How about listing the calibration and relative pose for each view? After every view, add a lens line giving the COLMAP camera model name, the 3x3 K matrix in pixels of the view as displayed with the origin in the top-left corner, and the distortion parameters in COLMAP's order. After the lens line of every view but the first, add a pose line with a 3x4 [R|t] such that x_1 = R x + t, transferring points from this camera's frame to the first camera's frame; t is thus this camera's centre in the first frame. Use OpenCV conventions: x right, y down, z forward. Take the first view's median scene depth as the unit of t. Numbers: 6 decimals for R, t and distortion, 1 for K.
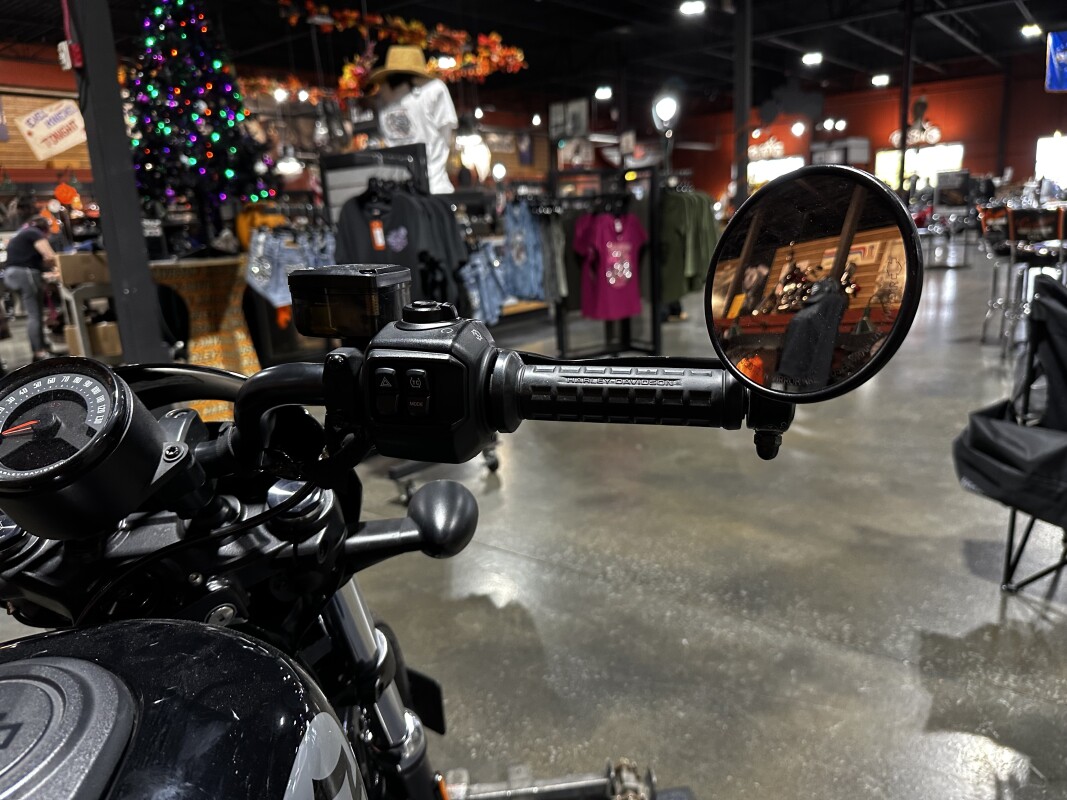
lens RADIAL K [[742.5, 0, 533.5], [0, 742.5, 400.0], [0, 0, 1]] dist [0.042600, -0.056988]
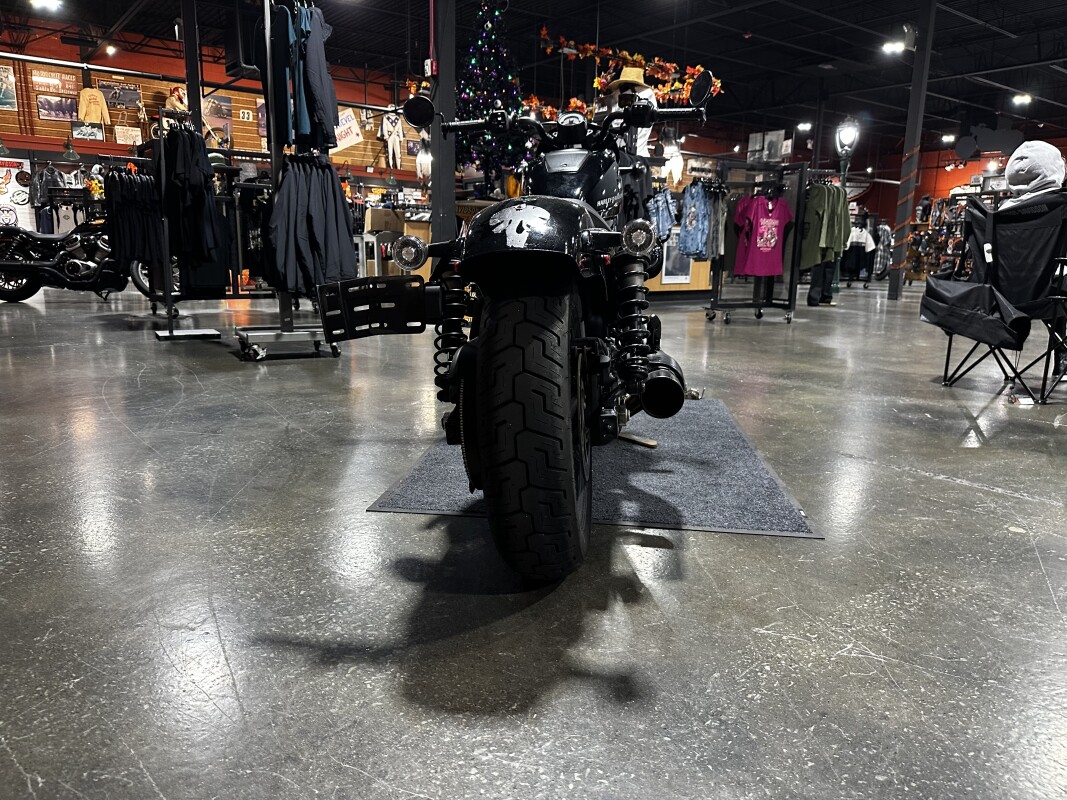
lens RADIAL K [[742.5, 0, 533.5], [0, 742.5, 400.0], [0, 0, 1]] dist [0.042600, -0.056988]
pose [[0.965910, 0.126383, -0.225933, 0.050711], [-0.134463, 0.990703, -0.020677, 0.195956], [0.221219, 0.050352, 0.973923, -0.379177]]
